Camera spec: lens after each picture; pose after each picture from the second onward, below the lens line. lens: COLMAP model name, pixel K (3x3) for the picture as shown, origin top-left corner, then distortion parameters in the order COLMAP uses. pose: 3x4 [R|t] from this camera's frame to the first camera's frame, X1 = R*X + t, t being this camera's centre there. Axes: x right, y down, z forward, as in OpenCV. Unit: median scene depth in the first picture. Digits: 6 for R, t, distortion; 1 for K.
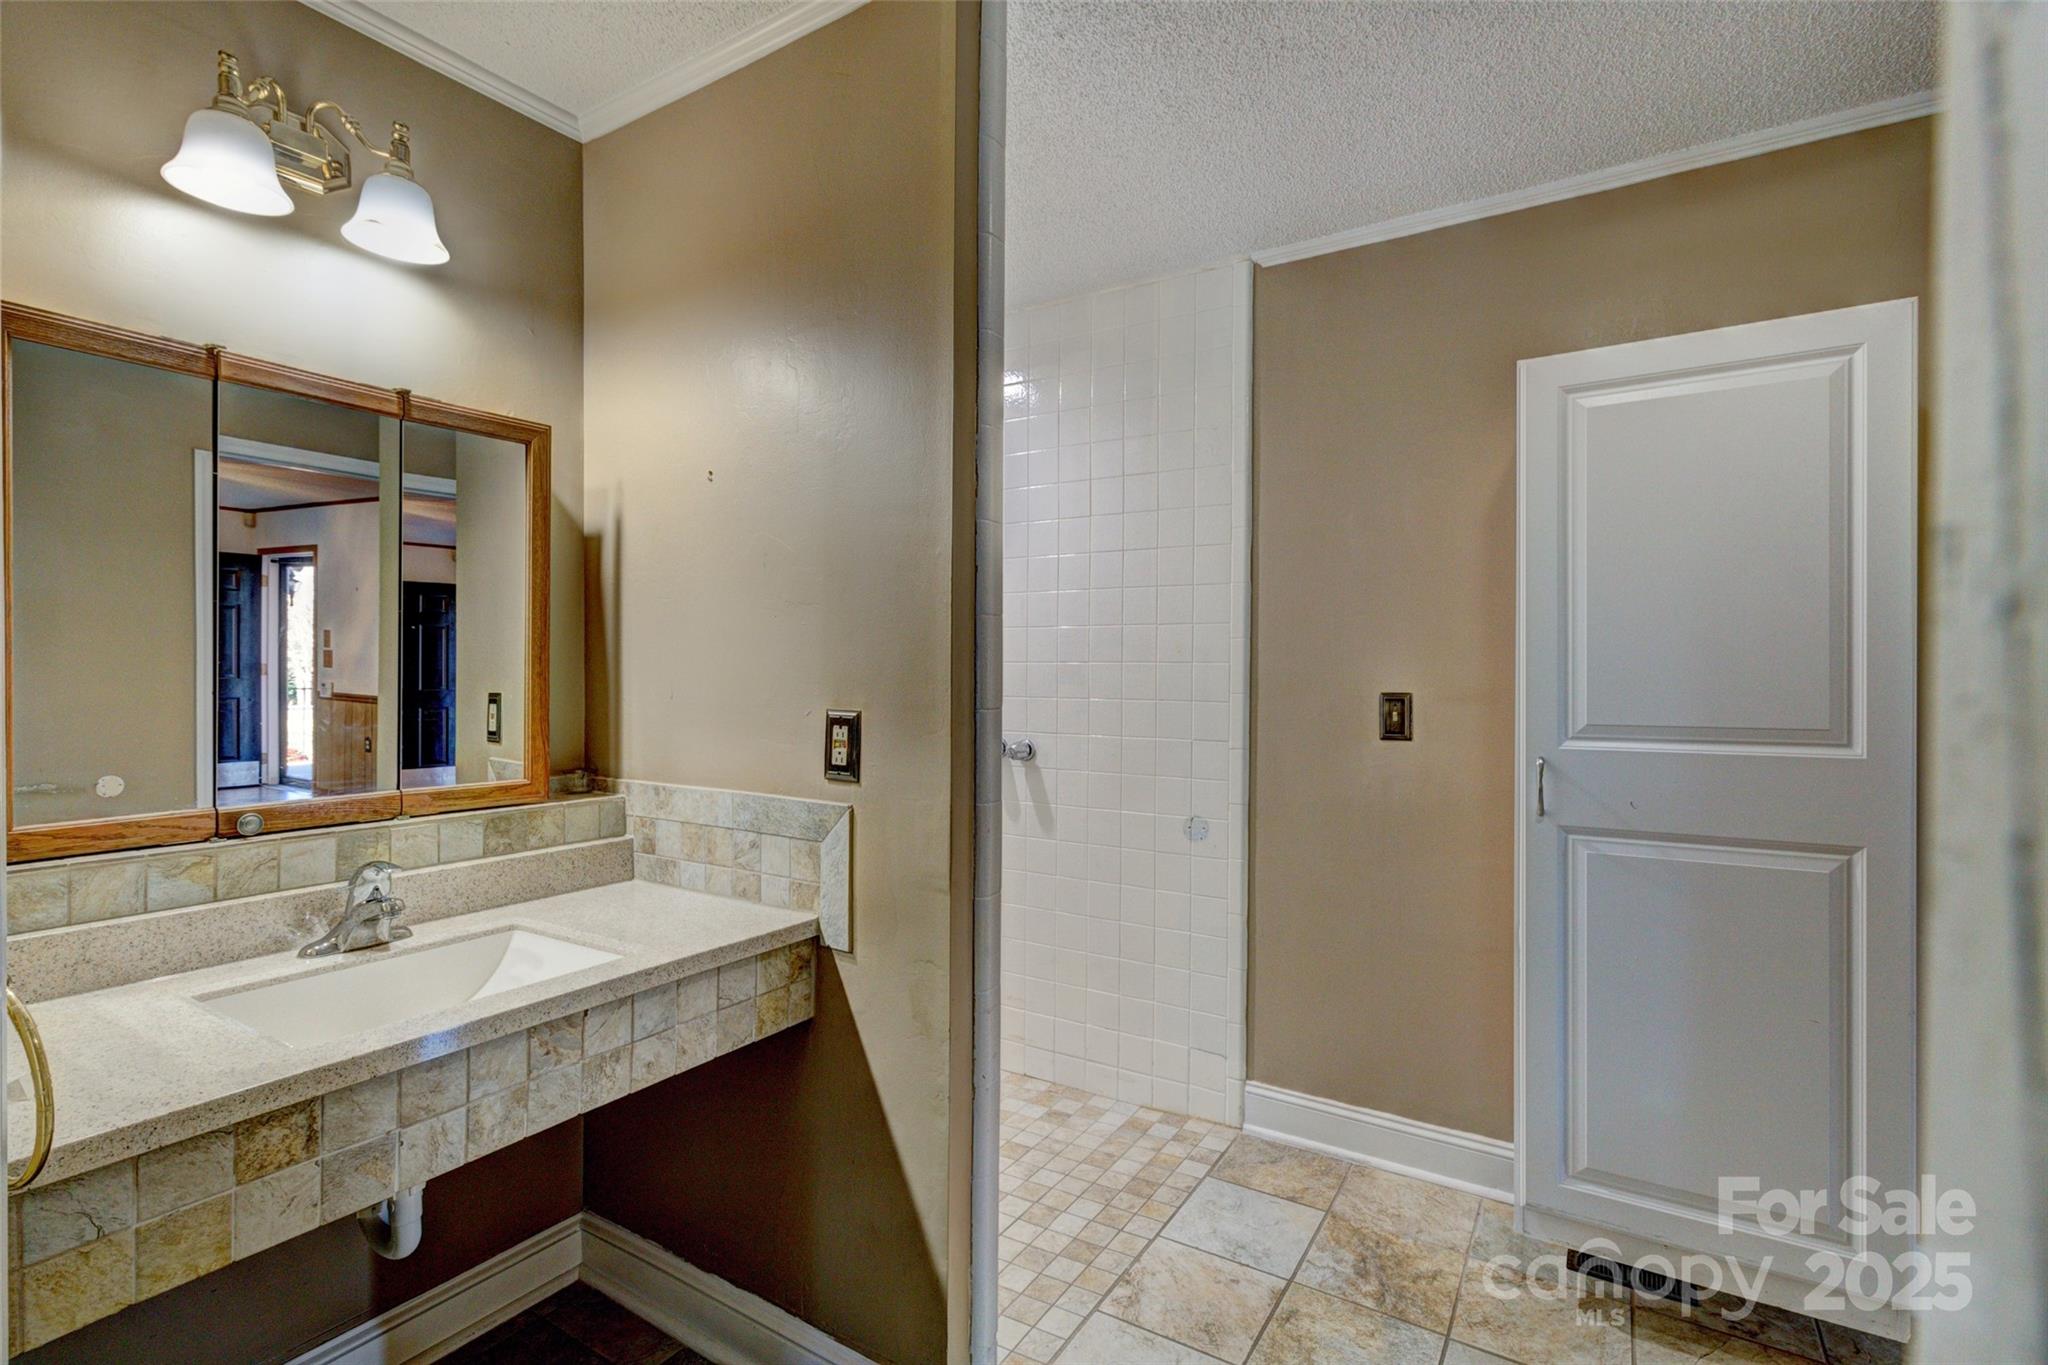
lens RADIAL K [[942.0, 0, 1024.0], [0, 942.0, 682.5], [0, 0, 1]] dist [0.003546, 0.000307]
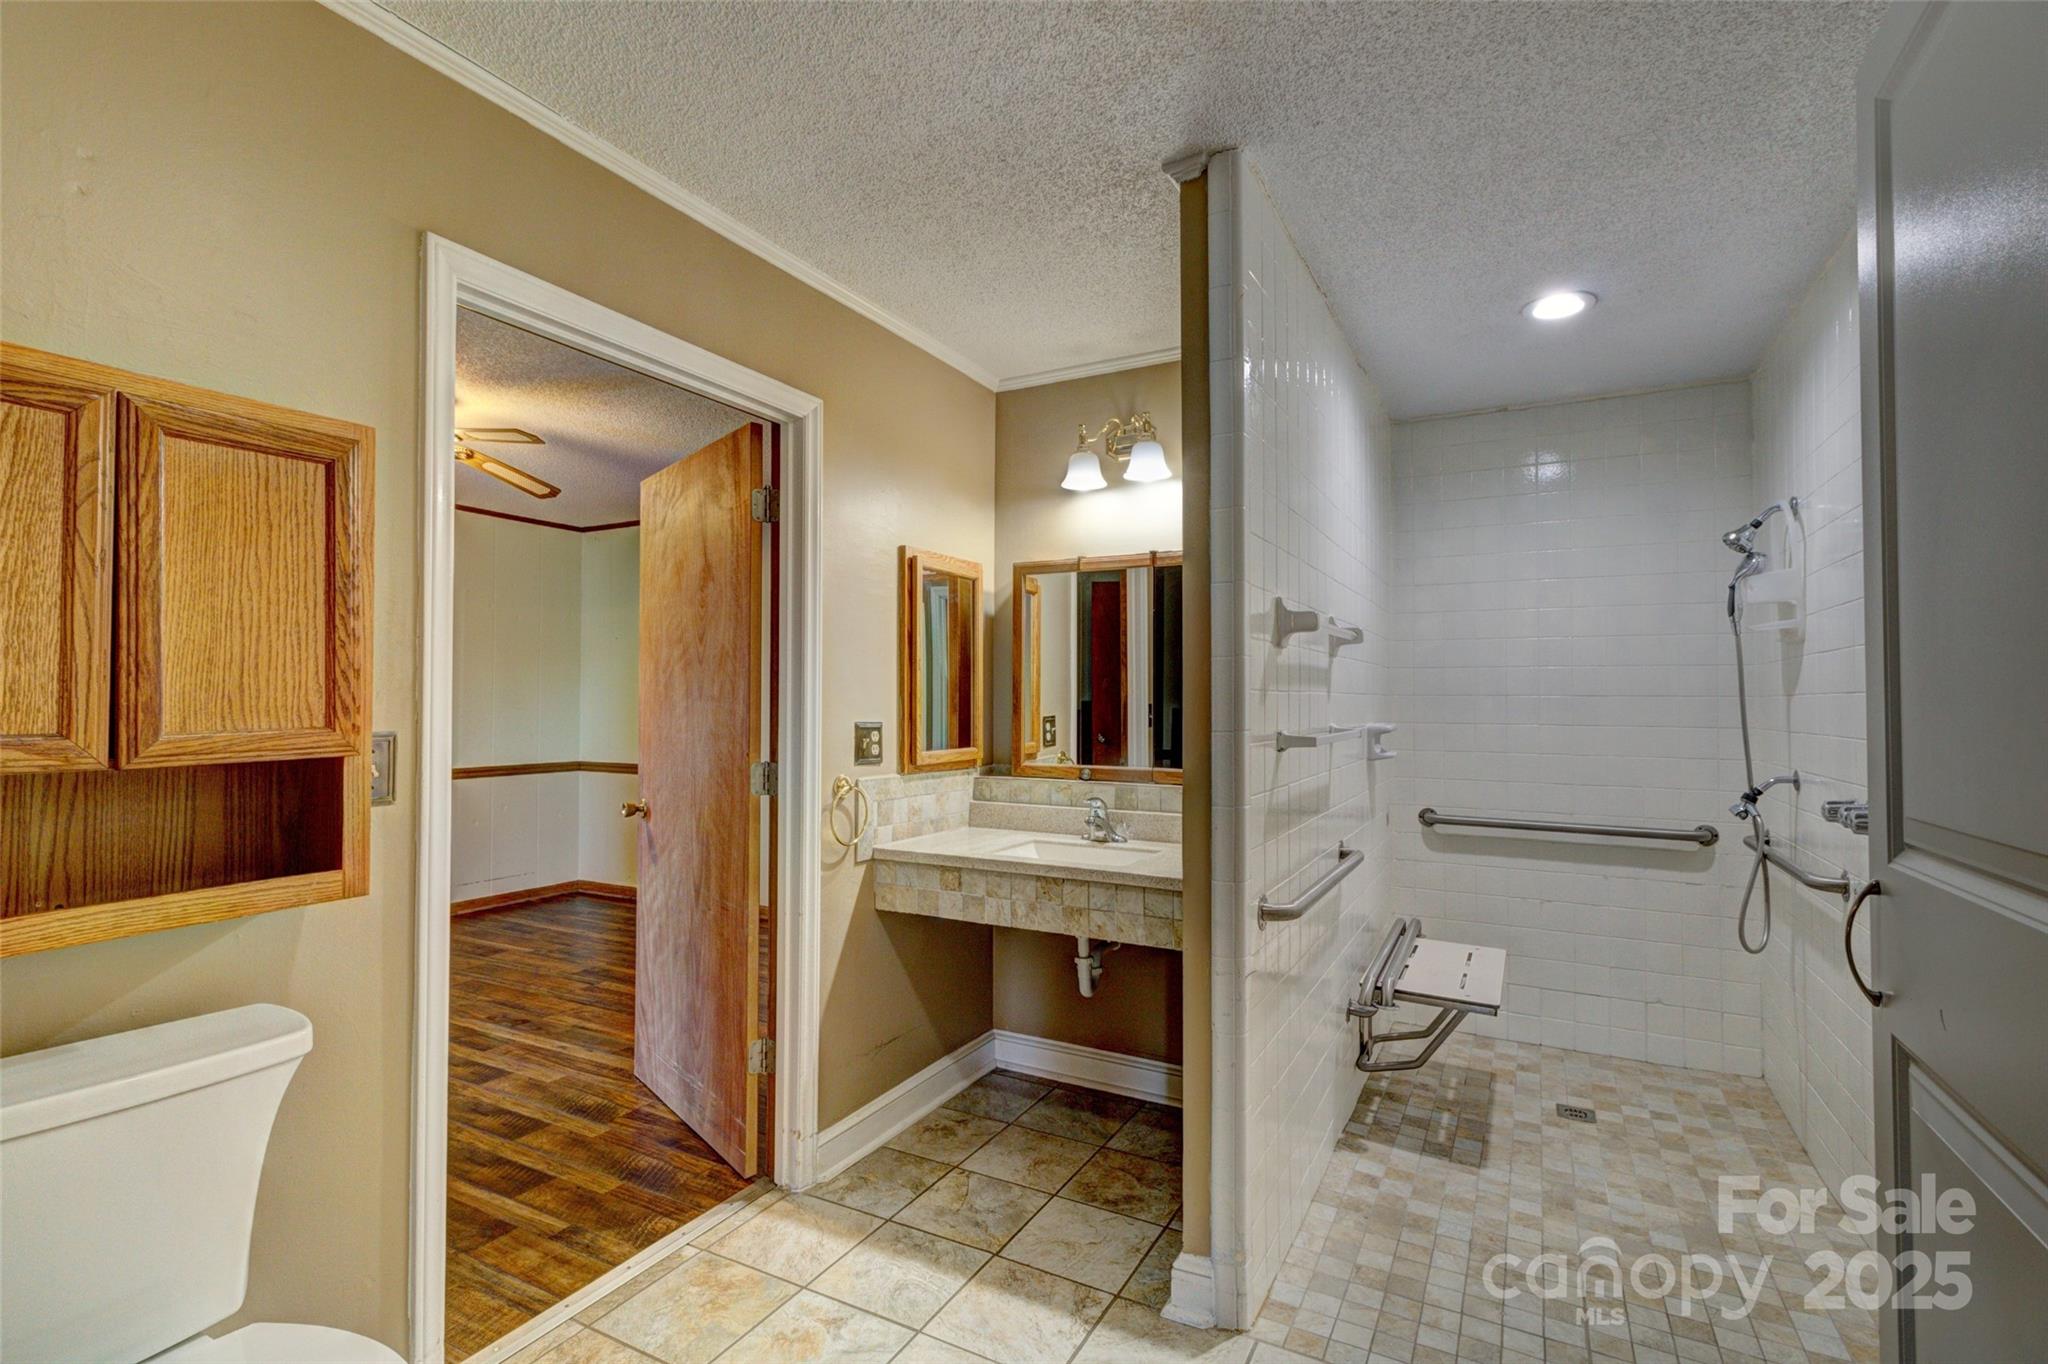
lens RADIAL K [[942.0, 0, 1024.0], [0, 942.0, 682.0], [0, 0, 1]] dist [0.003546, 0.000307]
pose [[0.067643, -0.028131, -0.997313, 1.468013], [-0.015491, 0.999452, -0.029242, 0.004897], [0.997589, 0.017427, 0.067170, 0.797212]]
